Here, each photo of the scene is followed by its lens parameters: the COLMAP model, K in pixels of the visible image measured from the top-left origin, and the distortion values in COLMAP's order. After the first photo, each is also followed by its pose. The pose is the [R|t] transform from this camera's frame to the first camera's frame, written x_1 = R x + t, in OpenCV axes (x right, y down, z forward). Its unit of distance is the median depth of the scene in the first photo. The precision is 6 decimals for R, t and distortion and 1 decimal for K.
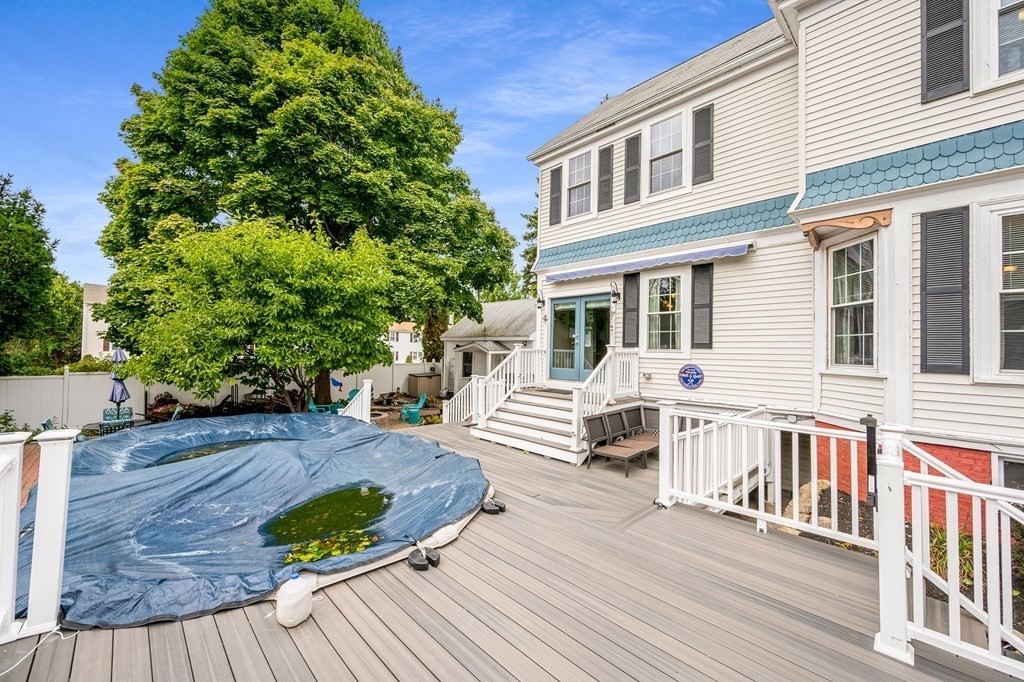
lens RADIAL K [[405.3, 0, 512.9], [0, 405.3, 342.6], [0, 0, 1]] dist [-0.002208, 0.000605]
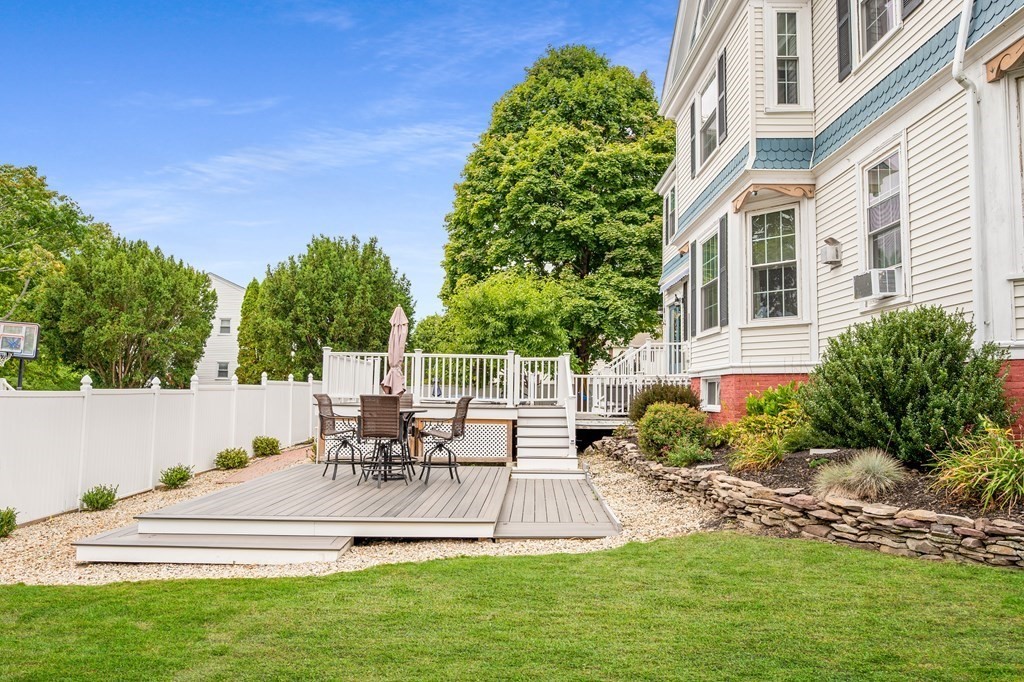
lens RADIAL K [[660.8, 0, 512.0], [0, 660.8, 341.0], [0, 0, 1]] dist [-0.002131, 0.002209]
pose [[0.717216, -0.063477, -0.693954, 1.315968], [0.011200, 0.996764, -0.079601, 0.168385], [0.696761, 0.049319, 0.715606, -0.830382]]
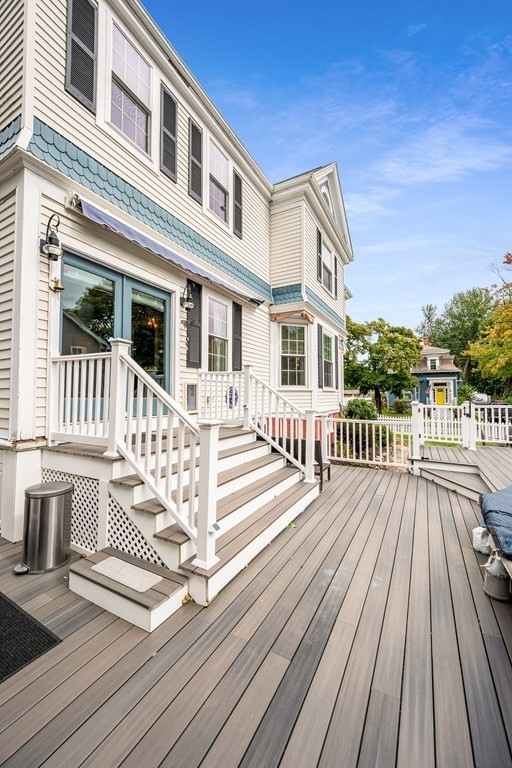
lens RADIAL K [[304.0, 0, 258.4], [0, 304.0, 383.7], [0, 0, 1]] dist [-0.002208, 0.000605]
pose [[-0.305464, 0.017243, 0.952048, -0.357536], [-0.022946, 0.999412, -0.025463, 0.058421], [-0.951927, -0.029624, -0.304889, 1.058367]]
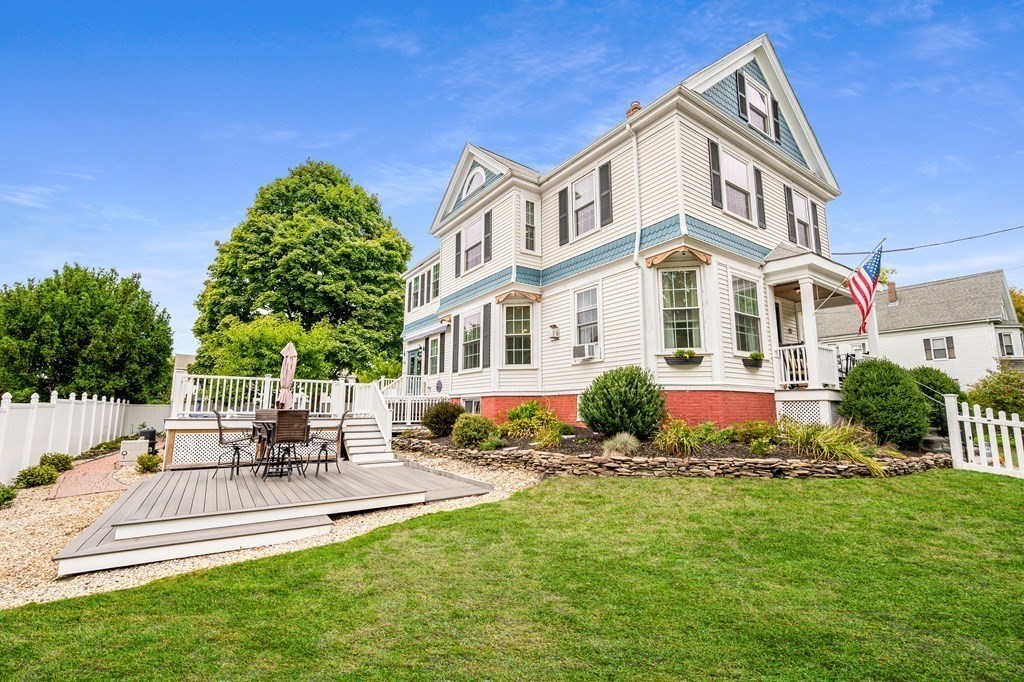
lens RADIAL K [[445.6, 0, 509.4], [0, 445.6, 346.1], [0, 0, 1]] dist [0.001758, 0.000188]
pose [[0.986446, -0.040312, -0.159057, 1.037596], [0.019318, 0.991142, -0.131392, 0.166813], [0.162944, 0.126539, 0.978487, -1.076017]]
